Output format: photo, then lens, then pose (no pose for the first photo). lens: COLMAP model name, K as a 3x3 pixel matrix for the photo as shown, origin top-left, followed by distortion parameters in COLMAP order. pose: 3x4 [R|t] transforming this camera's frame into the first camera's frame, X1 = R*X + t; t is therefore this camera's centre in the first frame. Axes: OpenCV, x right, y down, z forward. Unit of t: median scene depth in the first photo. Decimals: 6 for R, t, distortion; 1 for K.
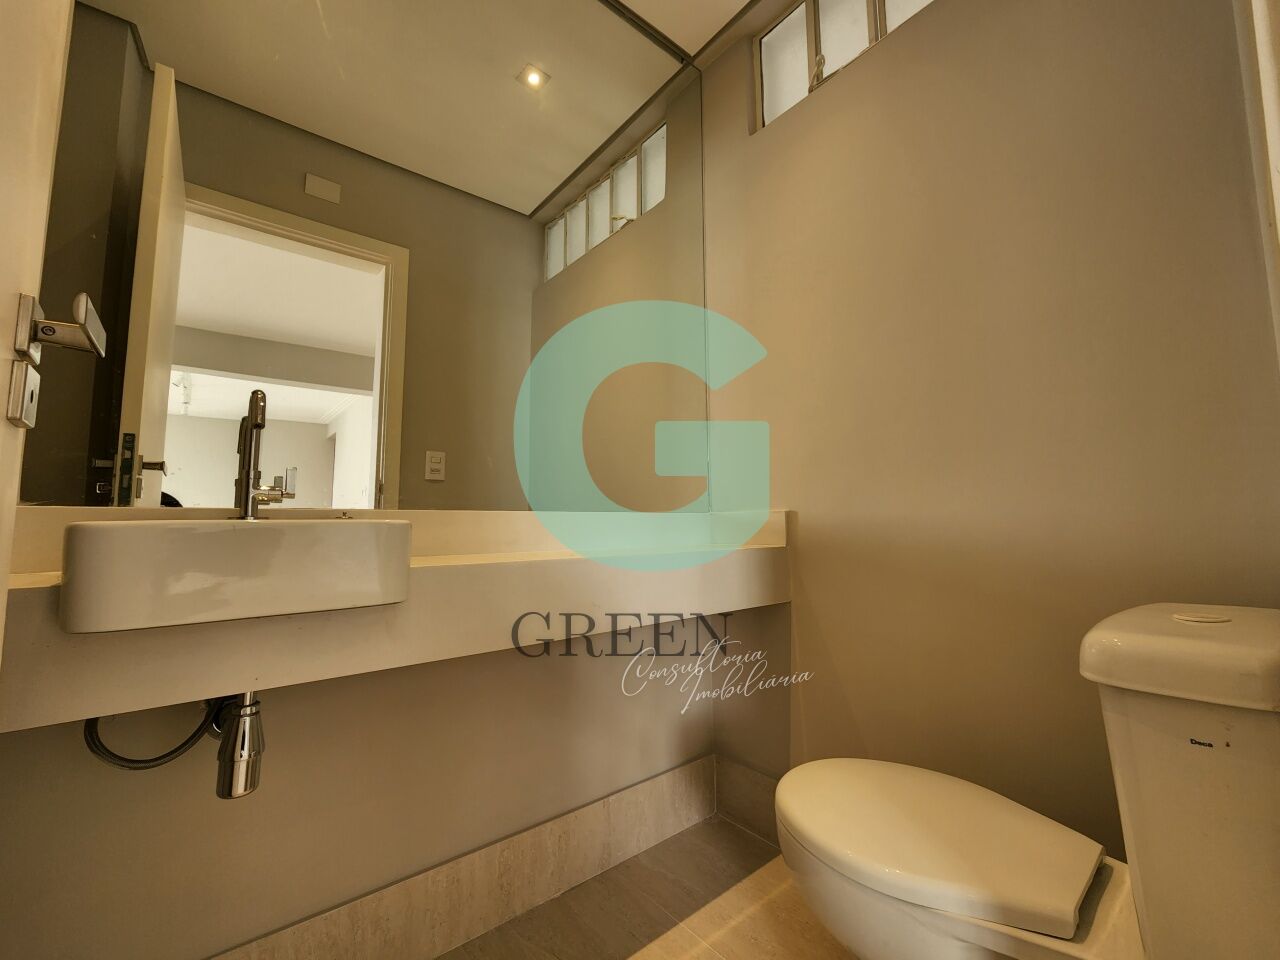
lens RADIAL K [[528.6, 0, 639.6], [0, 528.6, 476.4], [0, 0, 1]] dist [-0.000722, -0.001056]
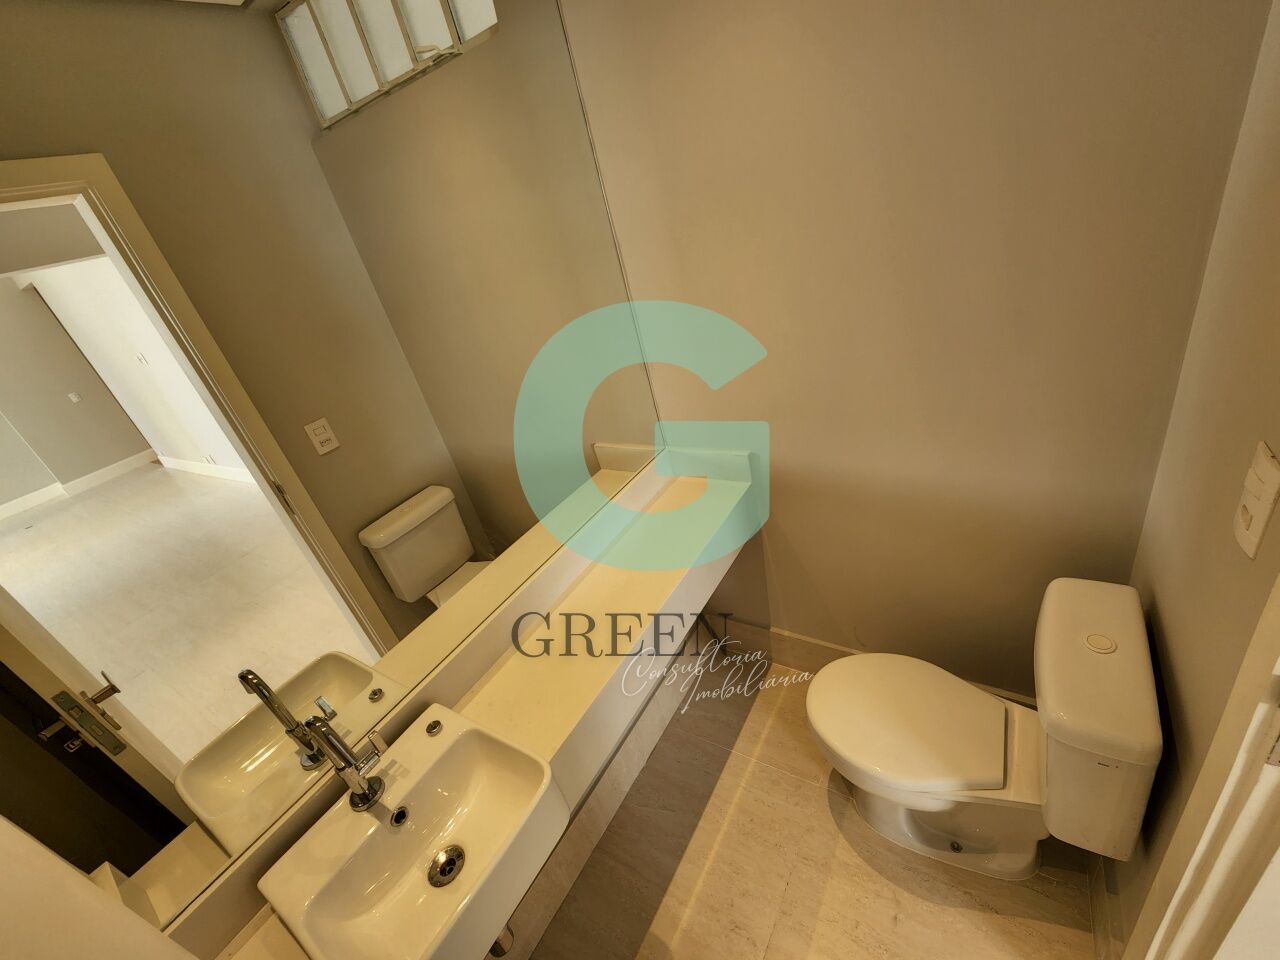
lens RADIAL K [[528.6, 0, 643.0], [0, 528.6, 482.5], [0, 0, 1]] dist [-0.000722, -0.001056]
pose [[0.925853, -0.336396, 0.172144, -0.147273], [0.197443, 0.819064, 0.538656, -0.589935], [-0.322199, -0.464728, 0.824752, 0.175964]]
